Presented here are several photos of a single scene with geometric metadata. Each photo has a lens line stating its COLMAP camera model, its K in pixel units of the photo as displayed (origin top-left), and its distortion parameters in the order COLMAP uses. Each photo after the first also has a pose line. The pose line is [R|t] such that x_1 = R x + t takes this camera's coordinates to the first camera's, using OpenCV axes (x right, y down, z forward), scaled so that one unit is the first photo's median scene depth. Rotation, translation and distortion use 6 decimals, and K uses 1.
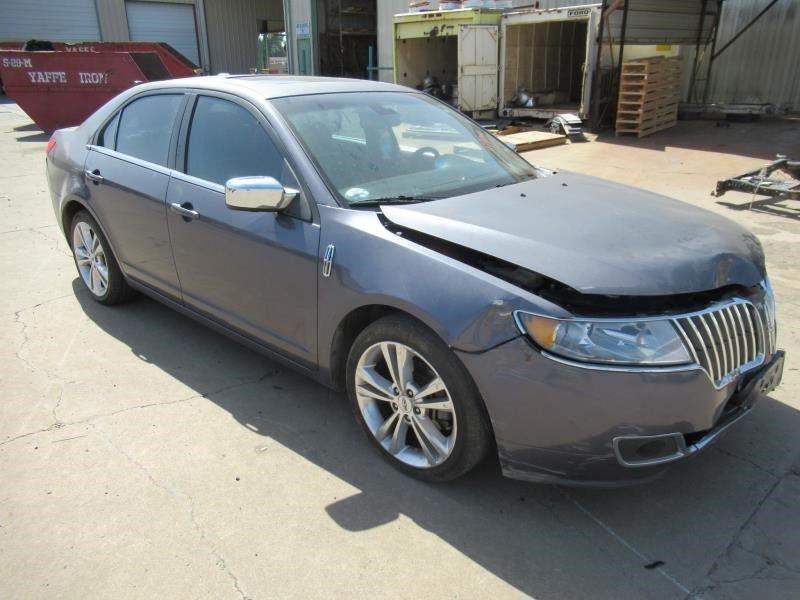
lens RADIAL K [[594.0, 0, 404.9], [0, 594.0, 300.1], [0, 0, 1]] dist [-0.017572, 0.002663]
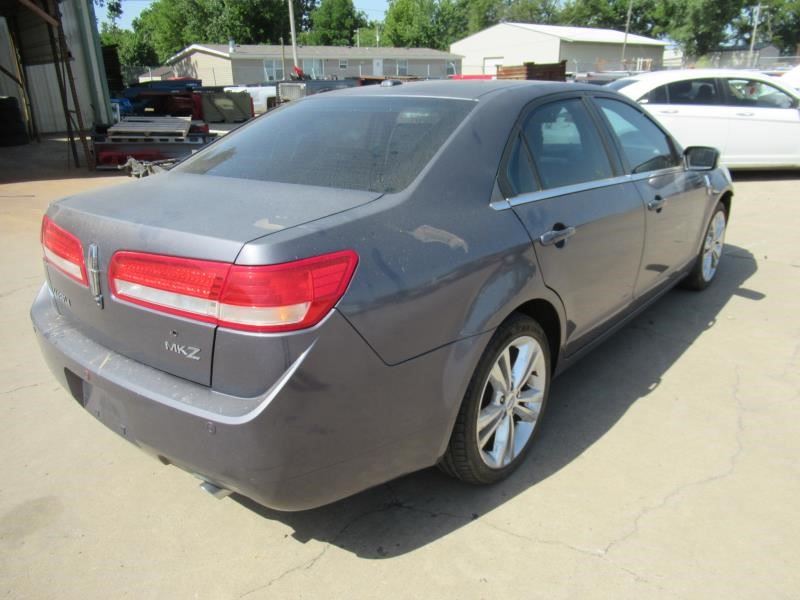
lens RADIAL K [[594.0, 0, 404.9], [0, 594.0, 300.1], [0, 0, 1]] dist [-0.017572, 0.002663]
pose [[-0.019223, -0.340922, 0.939895, -0.303810], [0.388373, 0.863701, 0.321227, -0.110920], [-0.921302, 0.371204, 0.115802, 0.293314]]
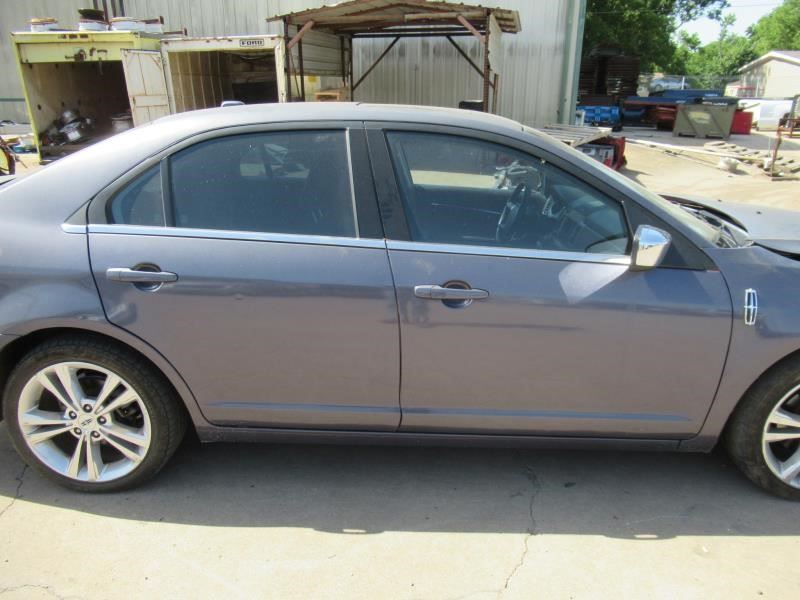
lens RADIAL K [[594.0, 0, 404.9], [0, 594.0, 300.1], [0, 0, 1]] dist [-0.017572, 0.002663]
pose [[0.765001, -0.204178, 0.610807, -0.183534], [0.231966, 0.972114, 0.034430, -0.039115], [-0.600804, 0.115347, 0.791031, 0.104398]]
